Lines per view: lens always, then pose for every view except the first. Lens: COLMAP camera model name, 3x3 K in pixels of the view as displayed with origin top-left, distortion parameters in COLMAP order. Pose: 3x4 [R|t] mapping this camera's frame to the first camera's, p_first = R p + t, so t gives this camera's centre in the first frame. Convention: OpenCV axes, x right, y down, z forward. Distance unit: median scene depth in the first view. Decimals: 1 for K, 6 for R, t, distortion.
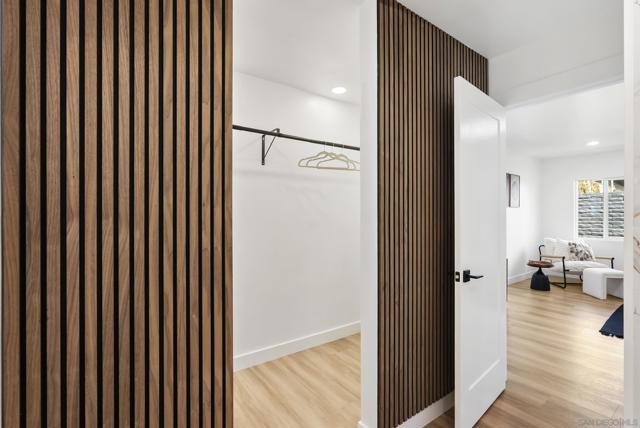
lens RADIAL K [[299.8, 0, 323.7], [0, 299.8, 215.4], [0, 0, 1]] dist [0.001390, -0.000032]
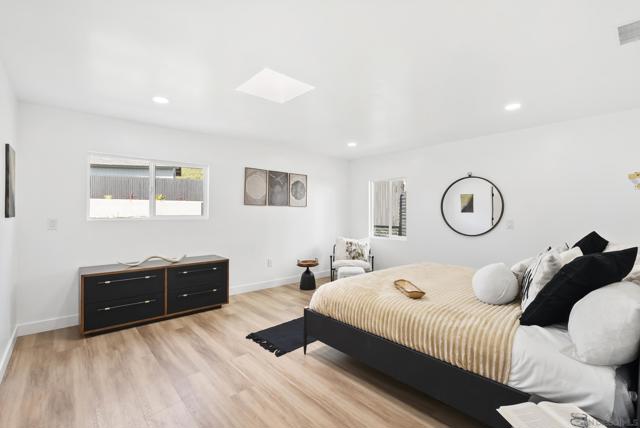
lens RADIAL K [[291.1, 0, 322.0], [0, 291.1, 211.7], [0, 0, 1]] dist [-0.003926, -0.000390]
pose [[0.995031, 0.008053, 0.099236, 0.652705], [-0.007229, 0.999936, -0.008667, -0.001637], [-0.099300, 0.007906, 0.995026, 0.022744]]
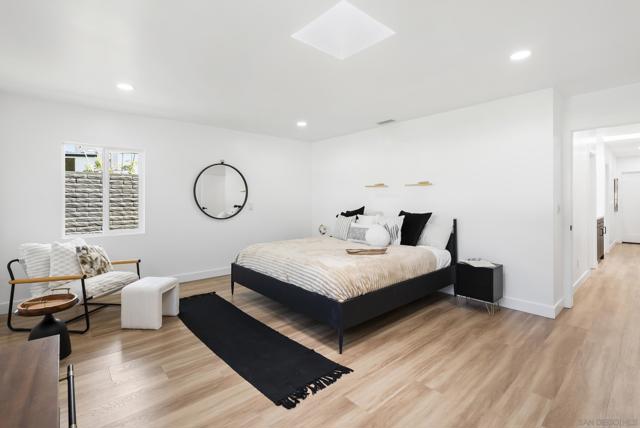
lens RADIAL K [[292.3, 0, 320.3], [0, 292.3, 201.0], [0, 0, 1]] dist [-0.000432, -0.000006]
pose [[-0.087517, -0.001645, 0.996162, 0.226073], [0.002927, 0.999994, 0.001908, 0.002325], [-0.996159, 0.003083, -0.087512, 0.600332]]
